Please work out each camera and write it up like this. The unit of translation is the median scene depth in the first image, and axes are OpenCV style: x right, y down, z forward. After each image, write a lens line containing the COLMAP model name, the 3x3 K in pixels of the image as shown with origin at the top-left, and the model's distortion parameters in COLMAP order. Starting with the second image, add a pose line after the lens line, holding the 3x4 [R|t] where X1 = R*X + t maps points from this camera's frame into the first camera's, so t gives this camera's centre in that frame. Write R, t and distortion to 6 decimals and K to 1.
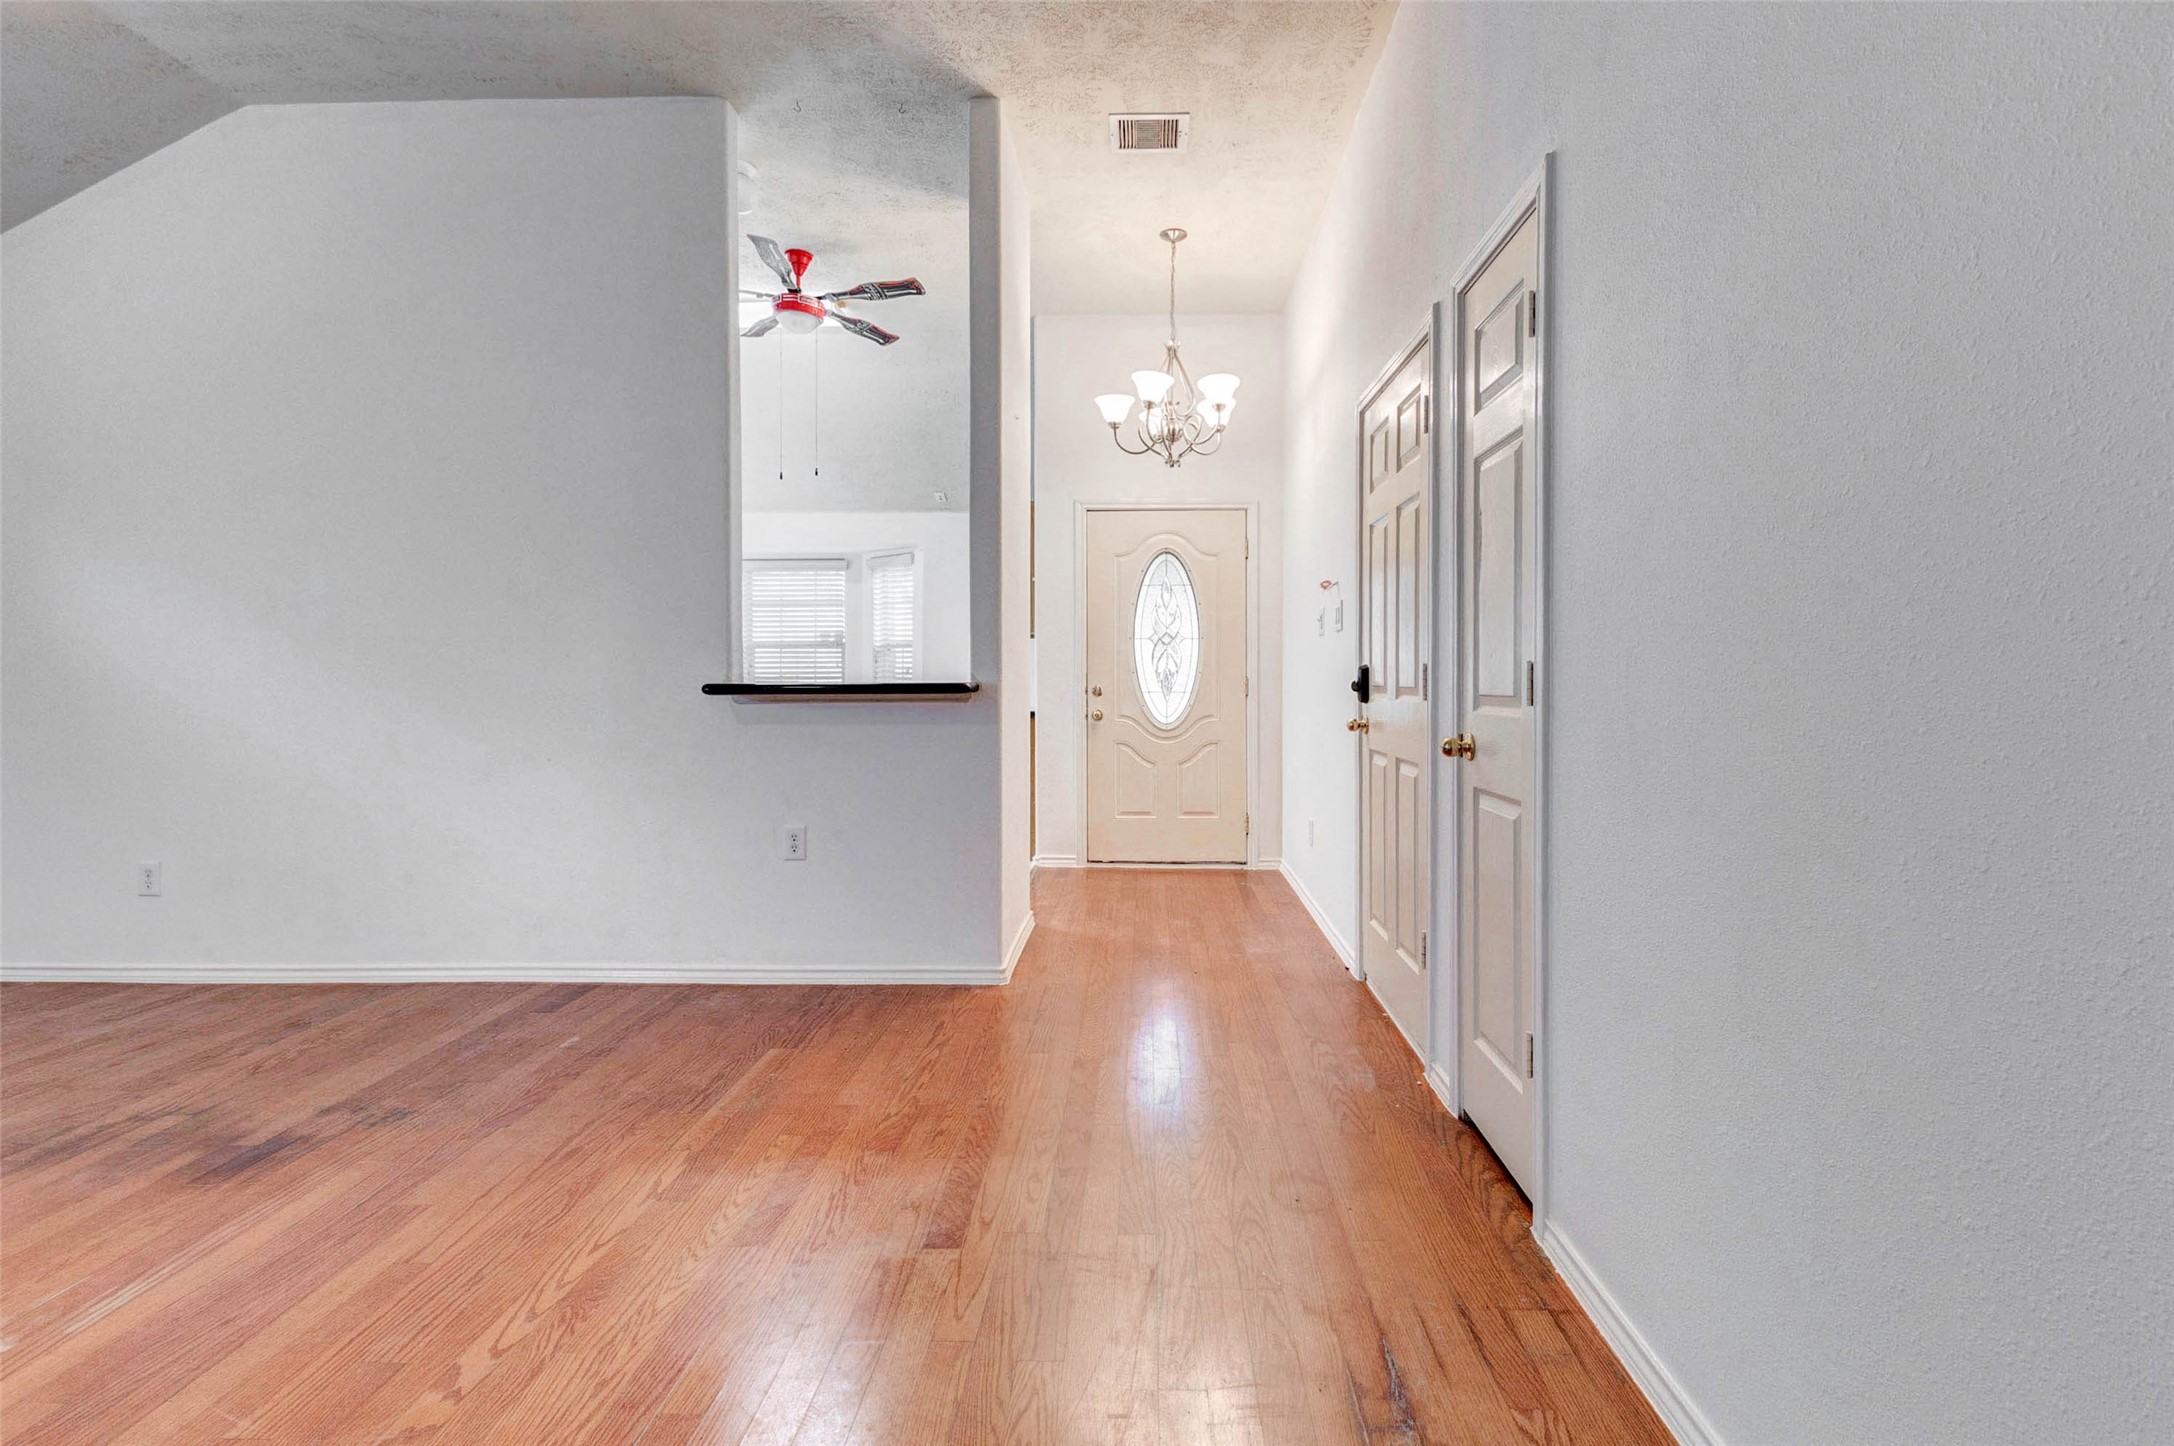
lens RADIAL K [[958.1, 0, 1139.7], [0, 958.1, 677.3], [0, 0, 1]] dist [0.000459, -0.000229]
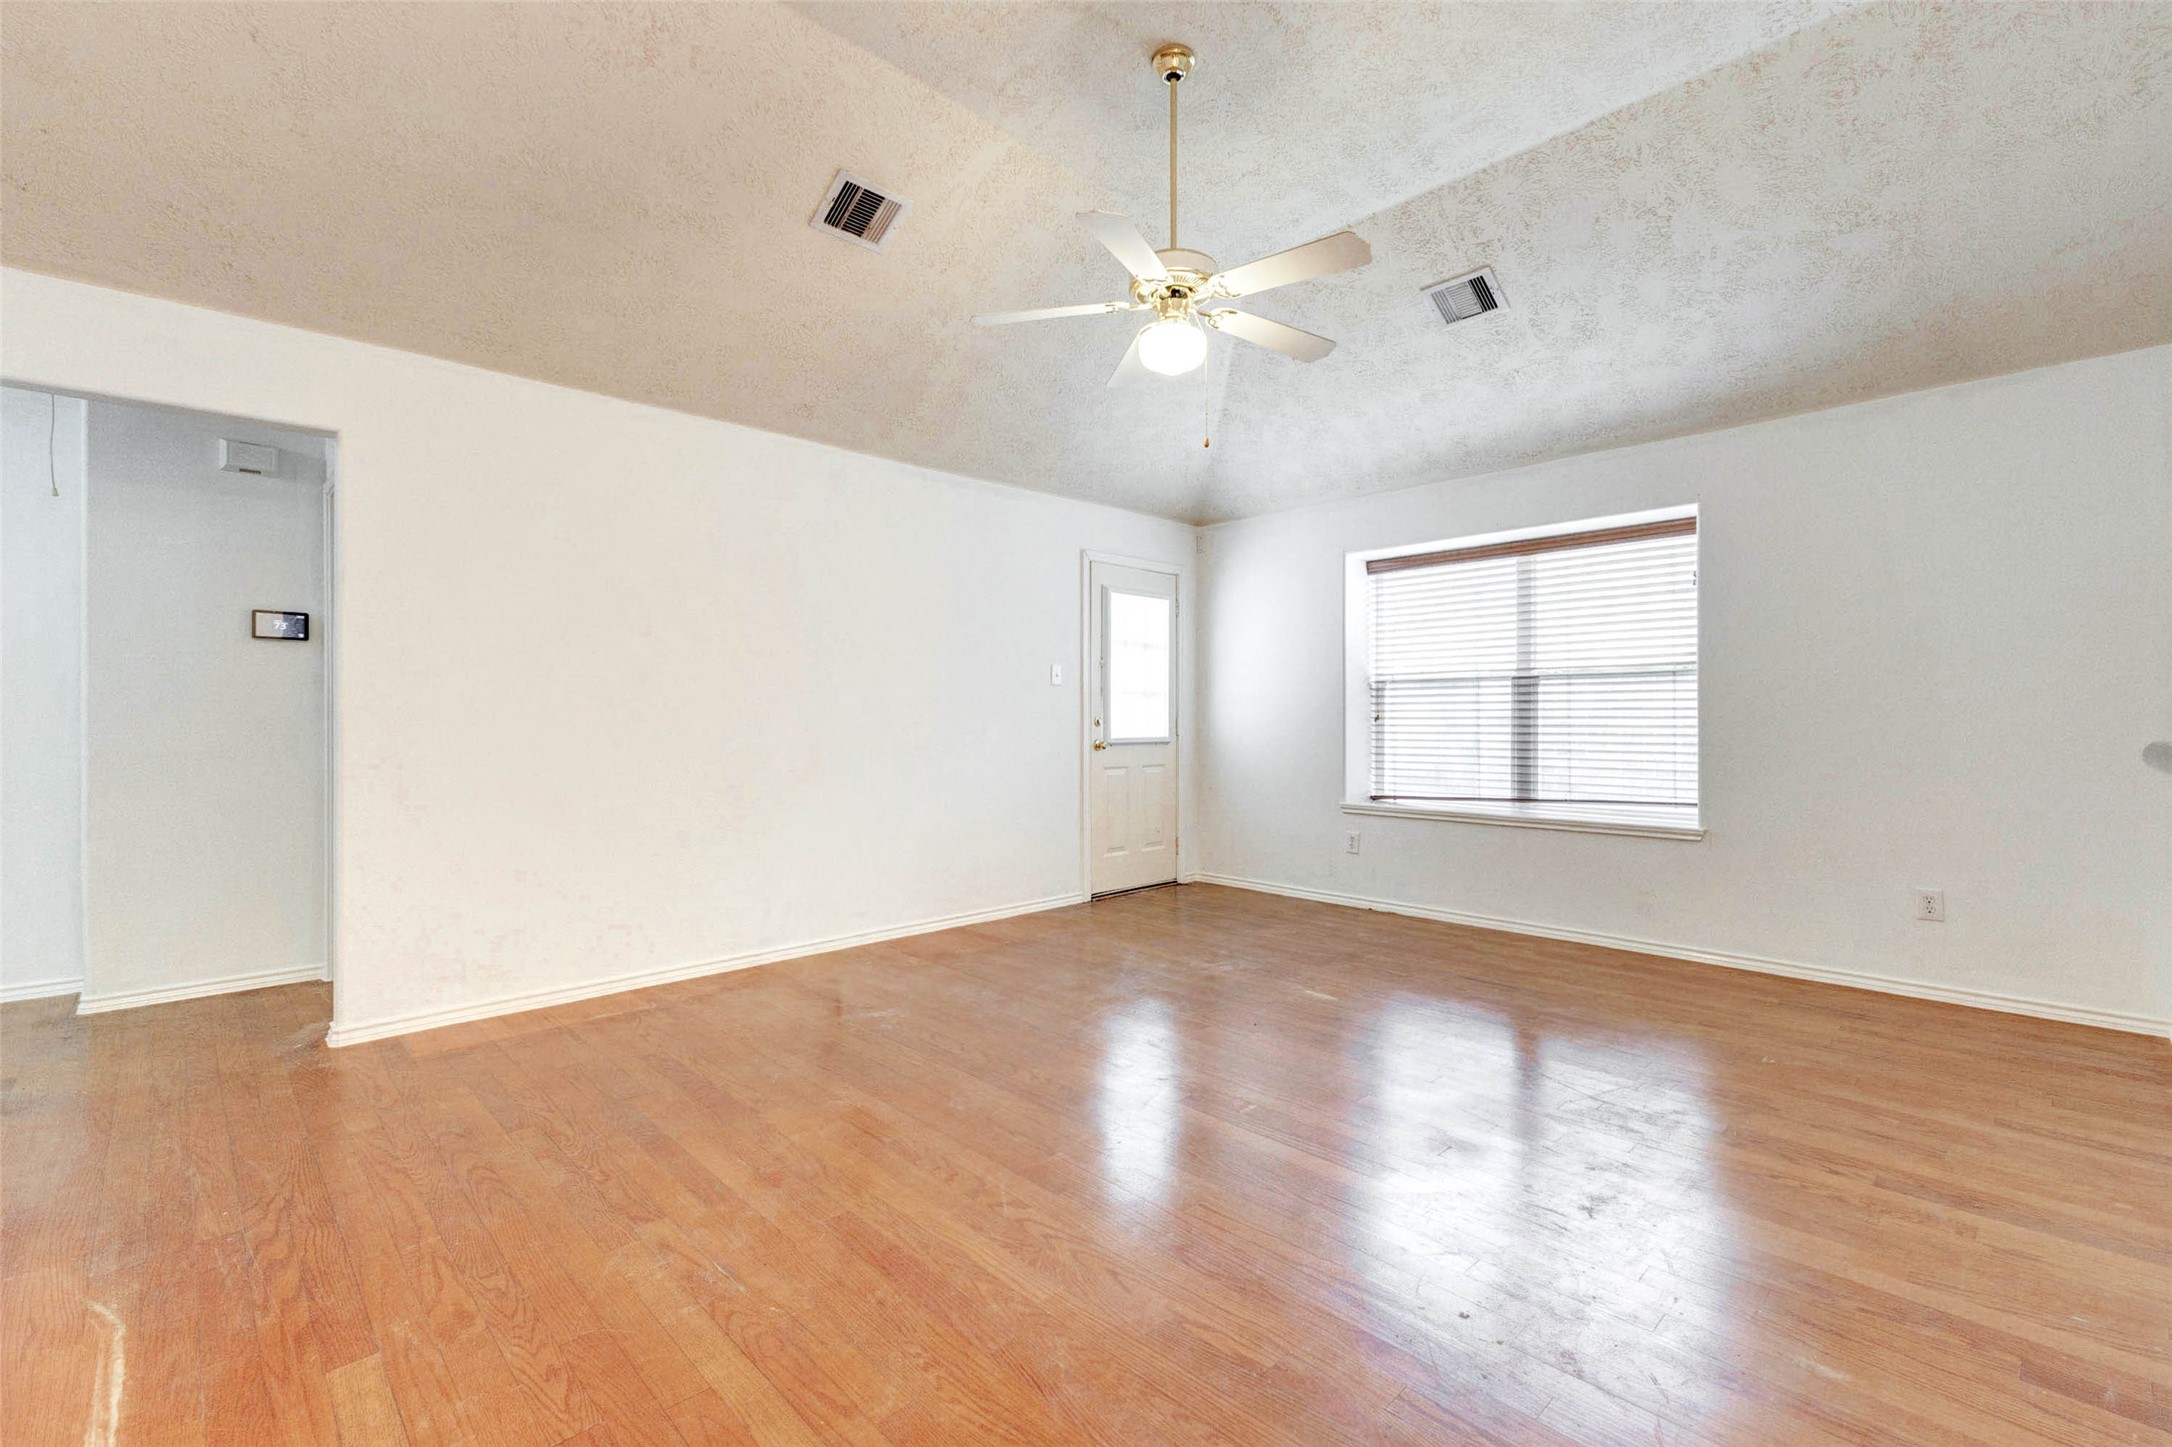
lens RADIAL K [[938.5, 0, 1089.4], [0, 938.5, 717.8], [0, 0, 1]] dist [0.007135, 0.000360]
pose [[-0.713674, 0.000315, -0.700478, 0.084538], [-0.001828, 0.999996, 0.002311, -0.002661], [0.700476, 0.002930, -0.713670, 0.906775]]
